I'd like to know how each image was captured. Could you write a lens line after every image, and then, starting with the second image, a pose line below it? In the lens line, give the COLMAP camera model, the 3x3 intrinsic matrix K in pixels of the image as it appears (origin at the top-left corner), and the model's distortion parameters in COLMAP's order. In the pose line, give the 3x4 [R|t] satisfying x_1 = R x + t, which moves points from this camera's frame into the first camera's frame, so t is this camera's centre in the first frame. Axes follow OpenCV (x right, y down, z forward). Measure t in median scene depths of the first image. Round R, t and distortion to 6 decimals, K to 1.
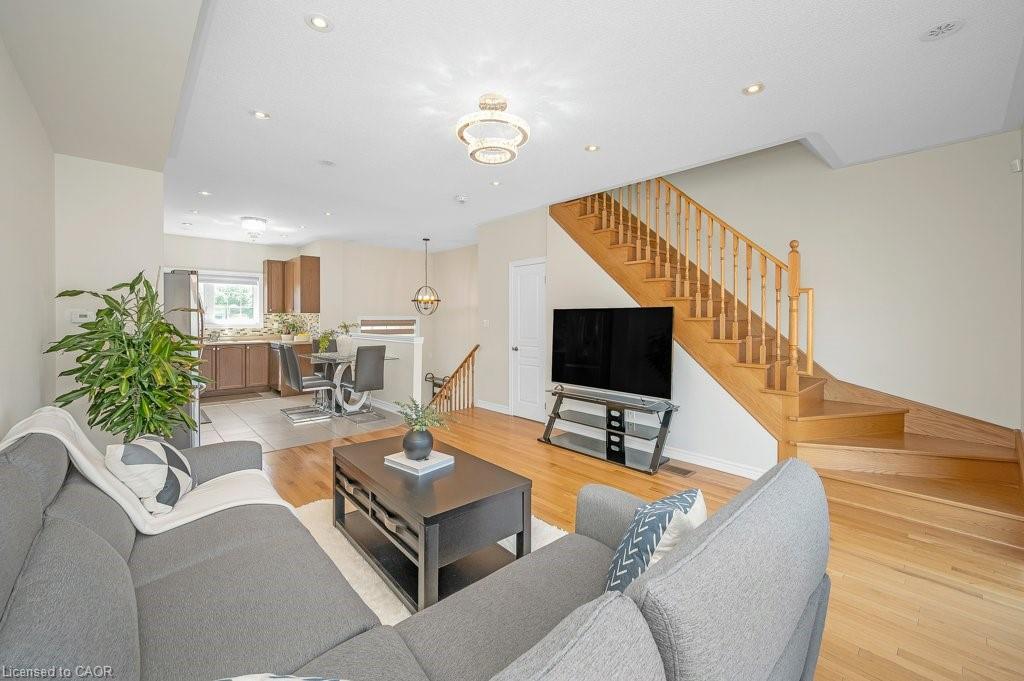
lens RADIAL K [[424.2, 0, 528.1], [0, 424.2, 320.7], [0, 0, 1]] dist [-0.001427, -0.000164]
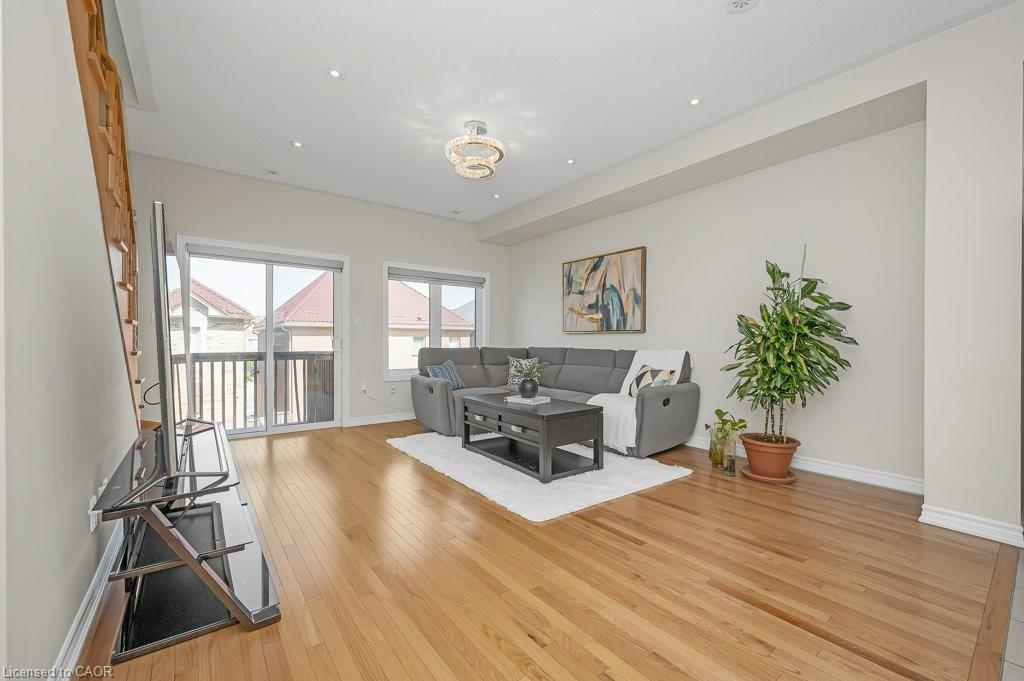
lens RADIAL K [[419.5, 0, 524.5], [0, 419.5, 342.1], [0, 0, 1]] dist [-0.000135, -0.000146]
pose [[-0.995440, -0.003675, 0.095314, -0.127690], [-0.002852, 0.999957, 0.008769, 0.038084], [-0.095342, 0.008457, -0.995409, 0.823152]]
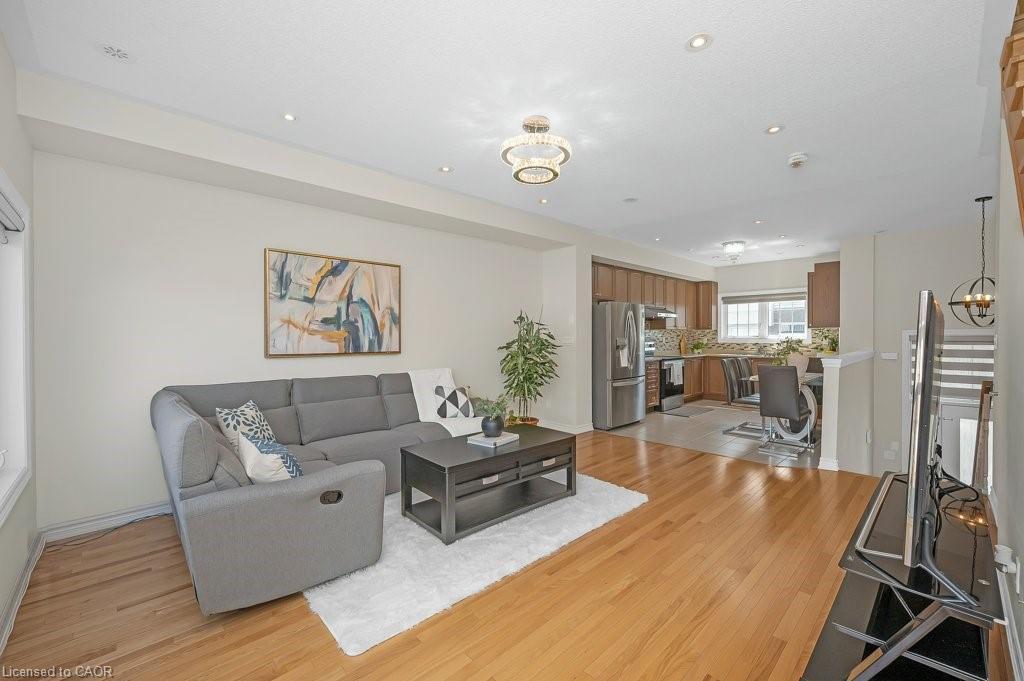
lens RADIAL K [[413.8, 0, 510.2], [0, 413.8, 336.8], [0, 0, 1]] dist [-0.001893, -0.000382]
pose [[-0.011726, 0.000790, -0.999931, 0.347664], [-0.003053, 0.999995, 0.000826, 0.003181], [0.999927, 0.003063, -0.011724, 0.353149]]
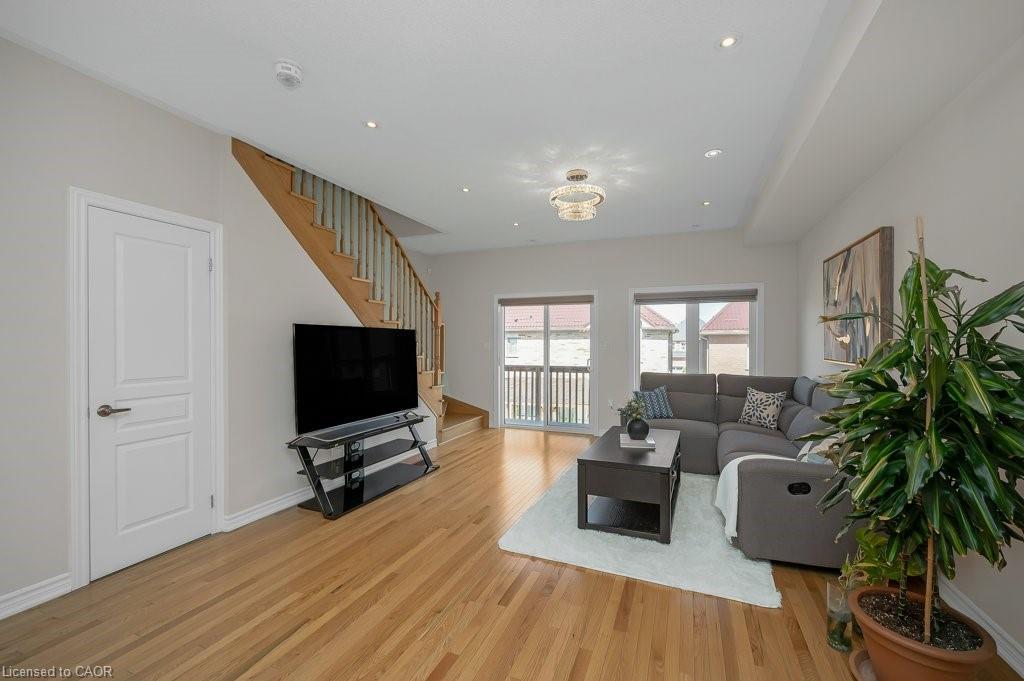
lens RADIAL K [[419.5, 0, 524.5], [0, 419.5, 342.1], [0, 0, 1]] dist [-0.000135, -0.000146]
pose [[-0.422854, 0.000189, 0.906198, -0.444992], [0.005061, 0.999985, 0.002153, 0.001216], [-0.906184, 0.005497, -0.422848, 0.634130]]
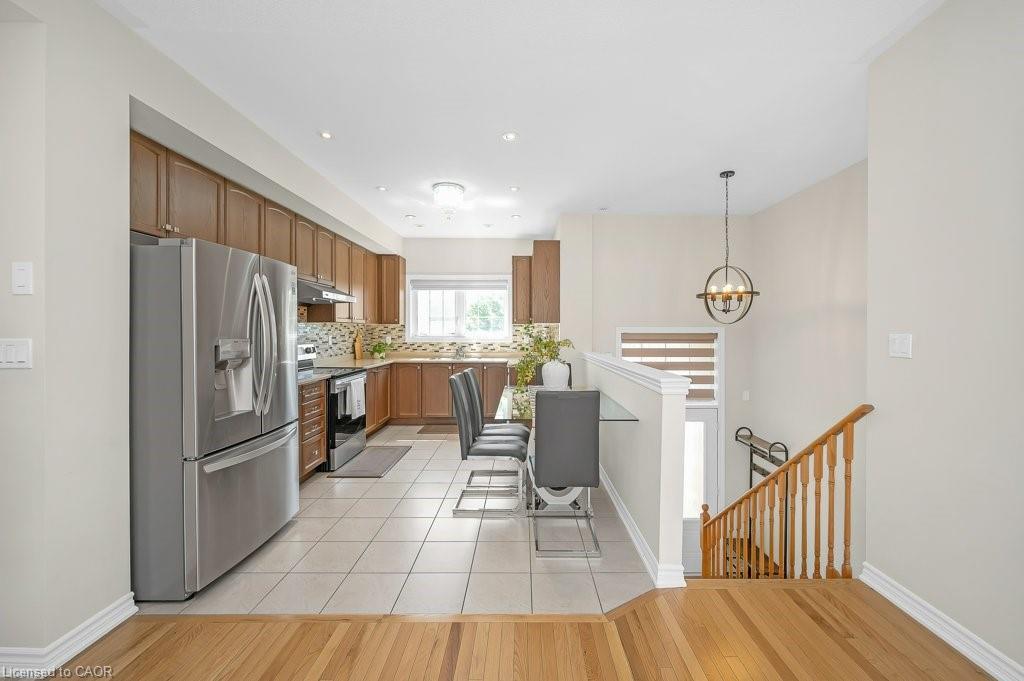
lens RADIAL K [[417.0, 0, 517.3], [0, 417.0, 332.5], [0, 0, 1]] dist [-0.001165, -0.000046]
pose [[0.712630, 0.001545, -0.701538, -0.072090], [-0.004270, 0.999989, -0.002134, -0.000345], [0.701527, 0.004516, 0.712629, 0.481440]]
